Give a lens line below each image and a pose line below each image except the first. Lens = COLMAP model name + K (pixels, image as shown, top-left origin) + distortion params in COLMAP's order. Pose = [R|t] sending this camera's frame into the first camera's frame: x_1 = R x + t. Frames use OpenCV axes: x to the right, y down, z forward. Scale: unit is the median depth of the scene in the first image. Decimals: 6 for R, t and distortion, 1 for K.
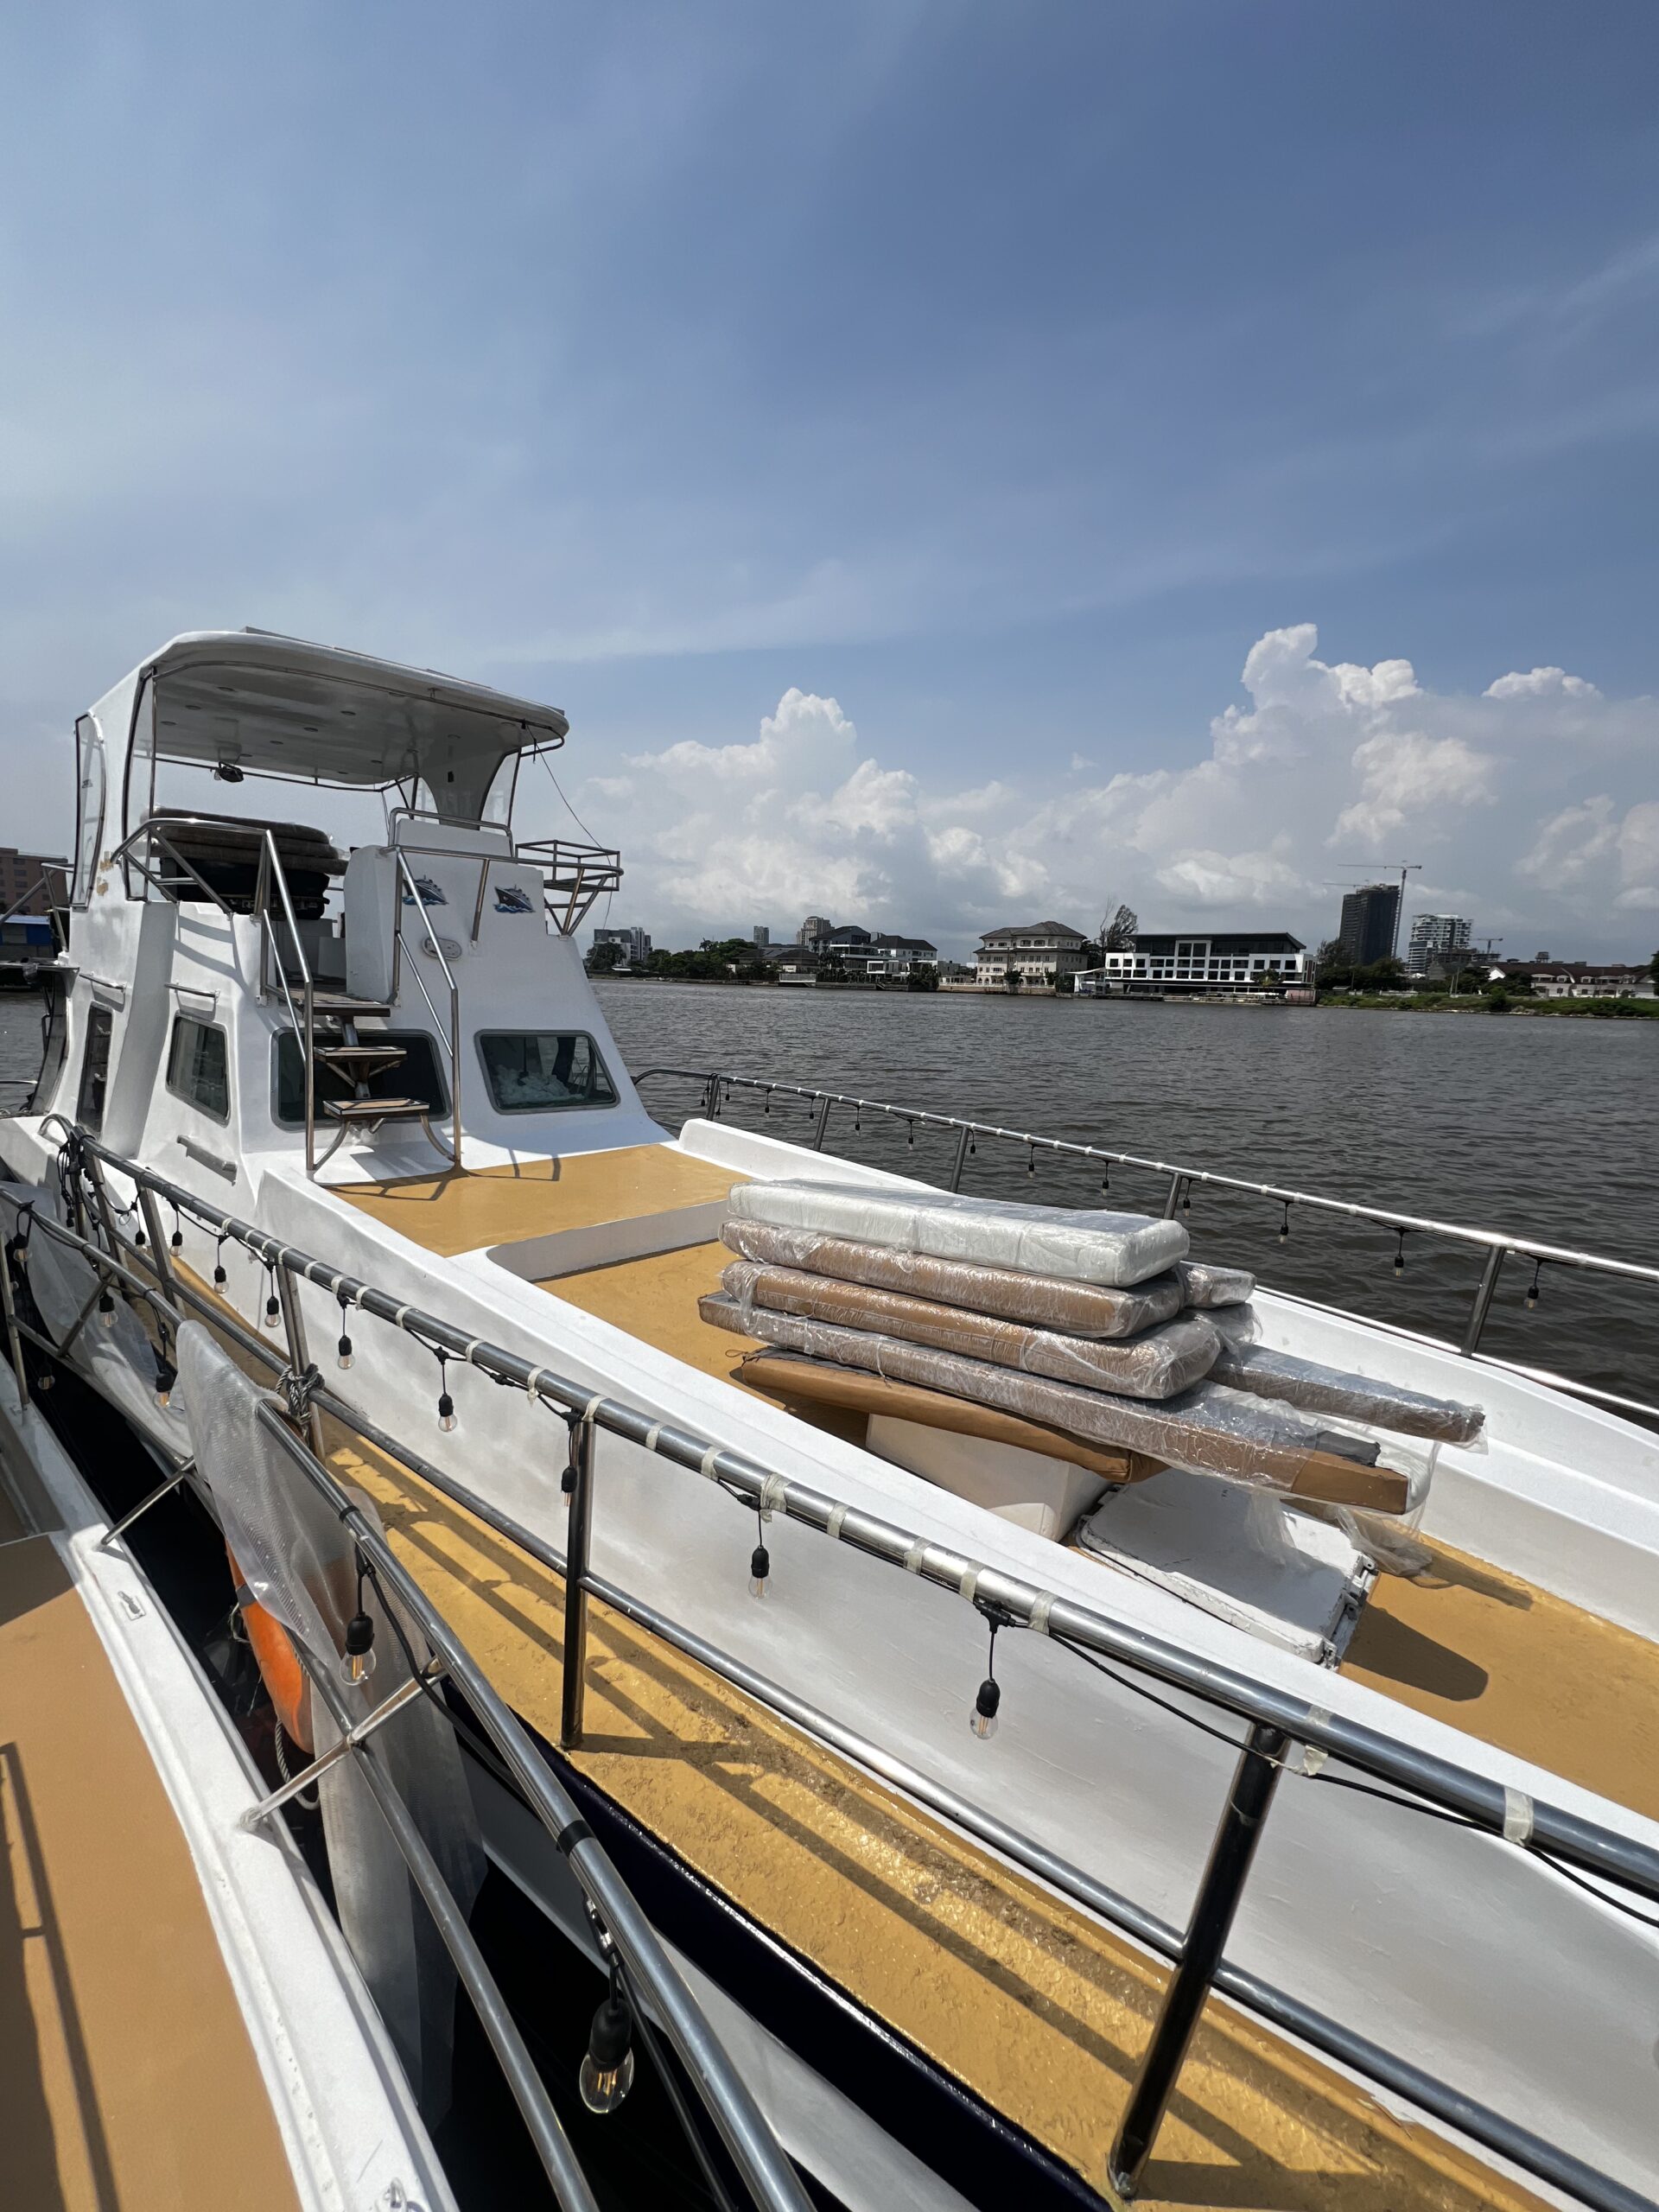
lens RADIAL K [[866.1, 0, 826.3], [0, 866.1, 1114.8], [0, 0, 1]] dist [-0.017969, 0.000079]
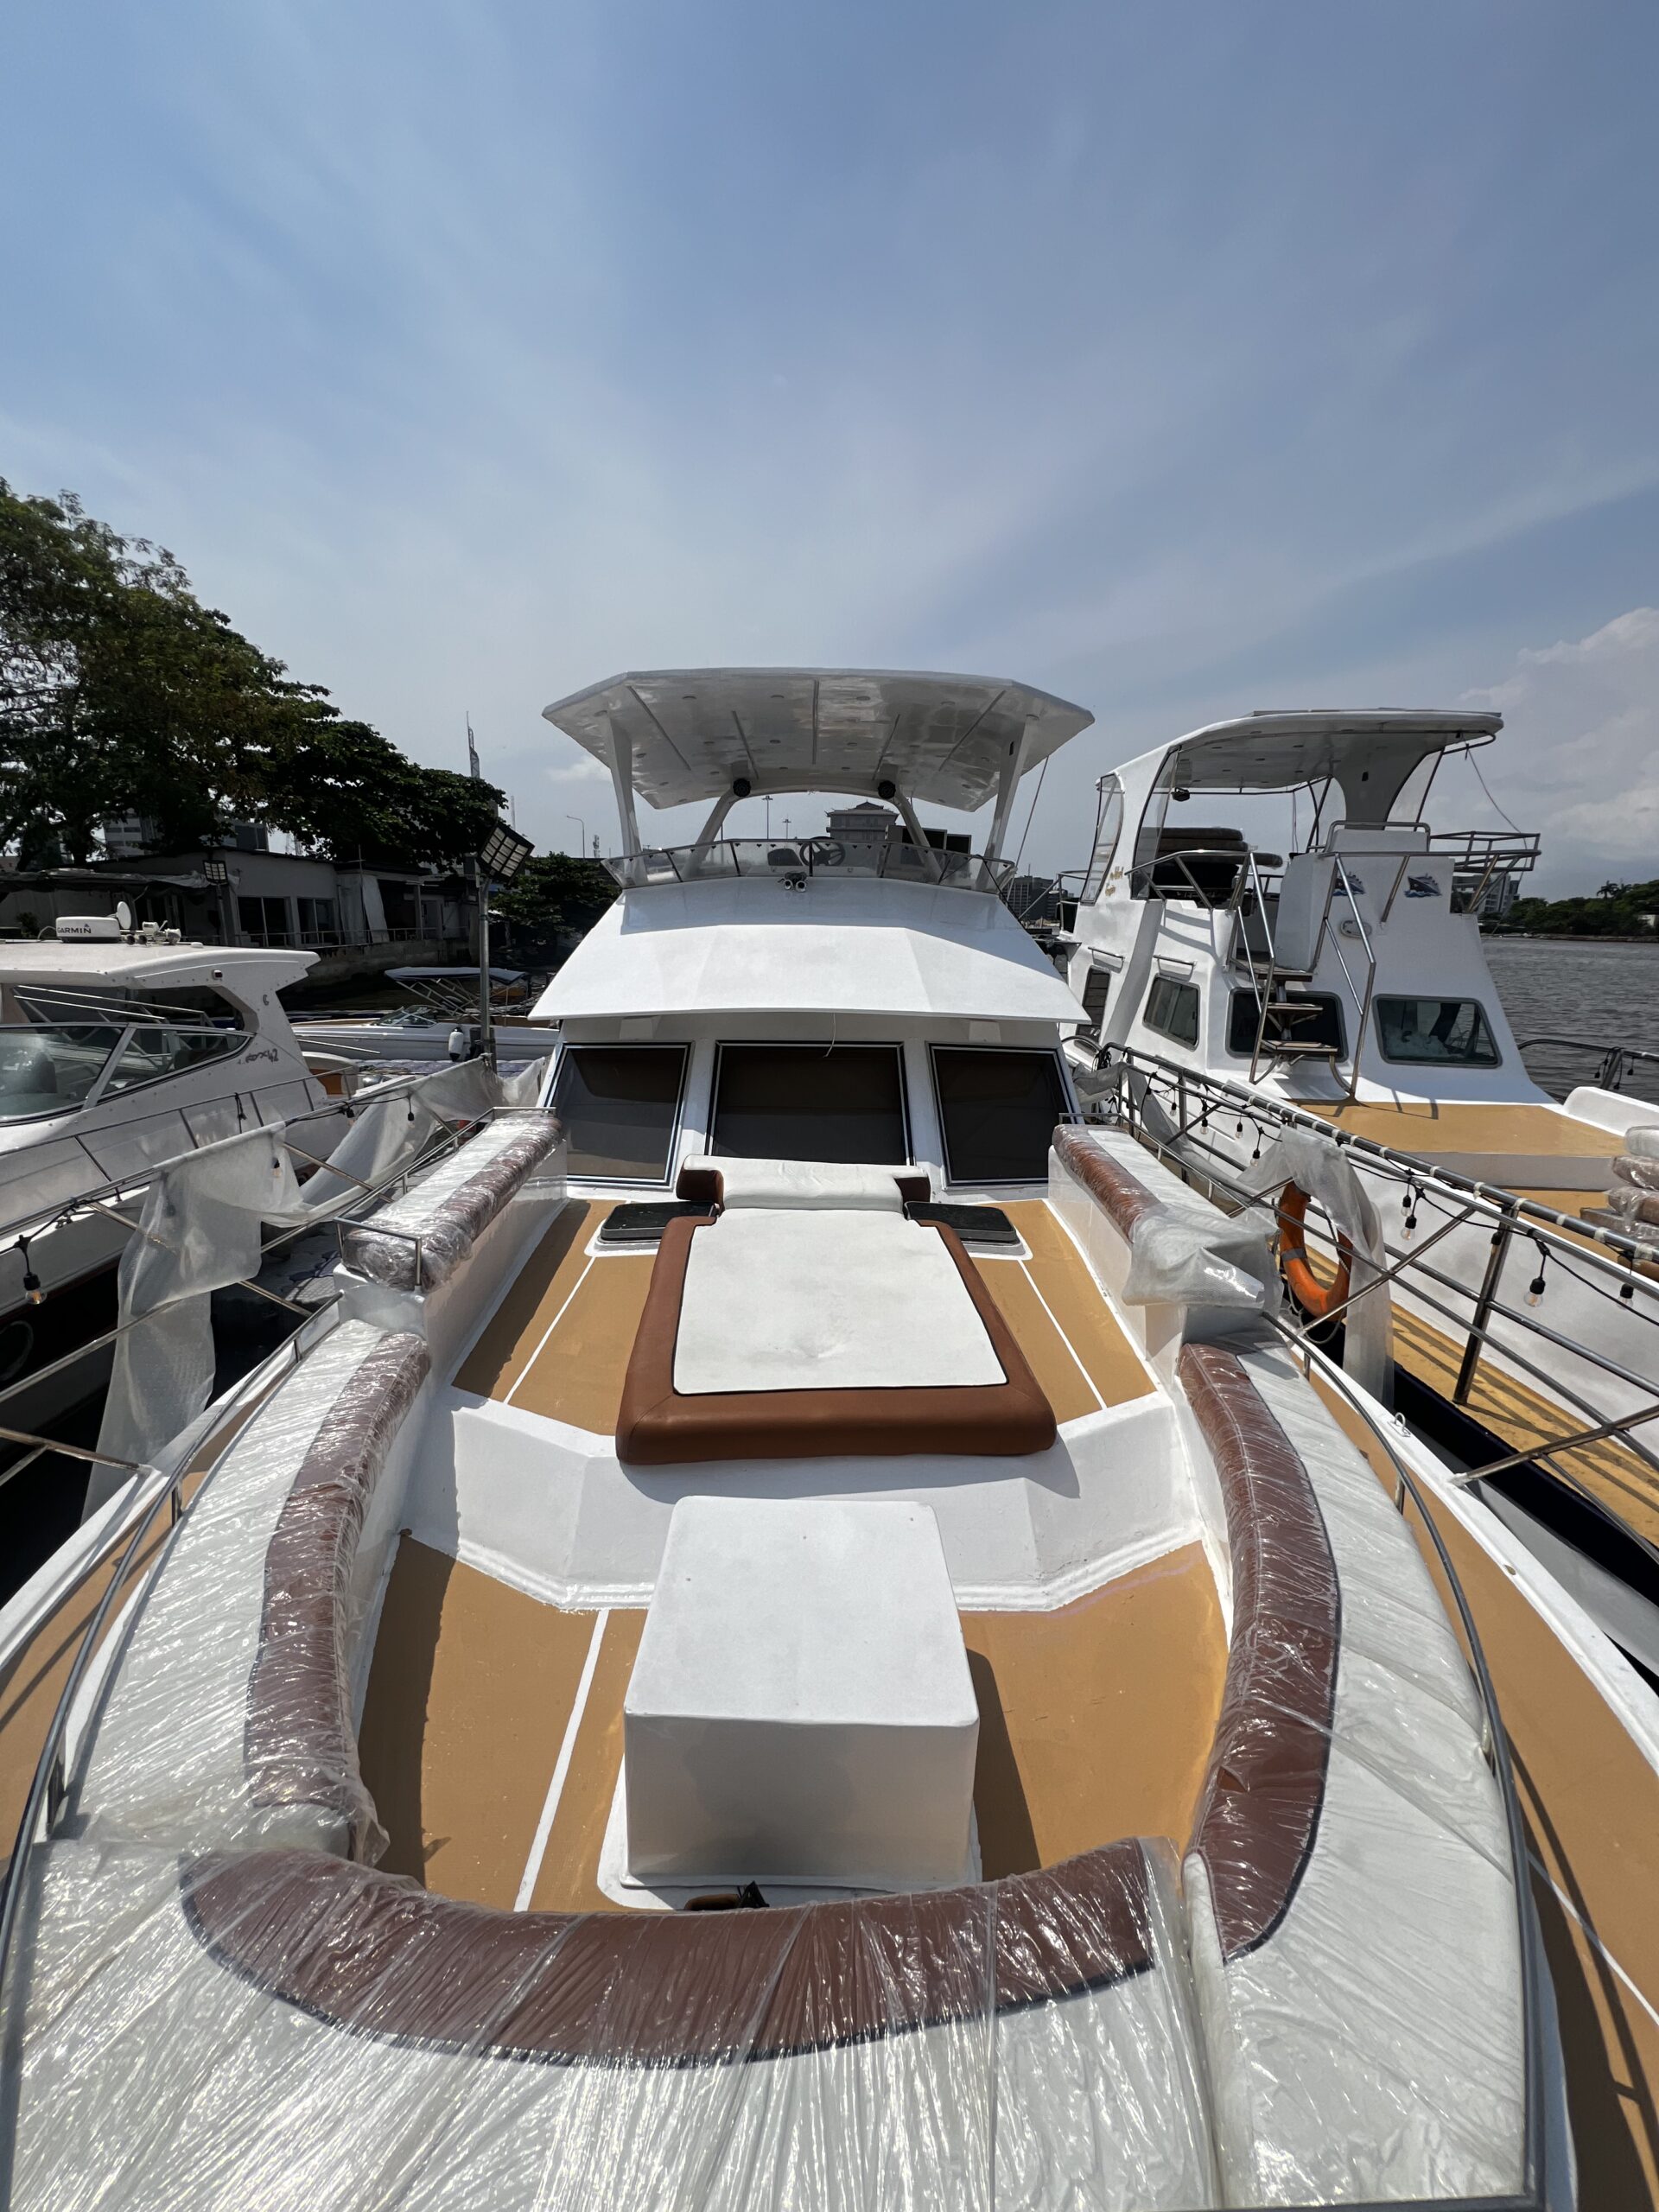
lens RADIAL K [[865.4, 0, 829.3], [0, 865.4, 1107.4], [0, 0, 1]] dist [-0.012072, 0.000223]
pose [[0.650823, 0.137395, -0.746694, 0.035396], [-0.108327, 0.990232, 0.087789, 0.041993], [0.751461, 0.023752, 0.659349, -0.432424]]
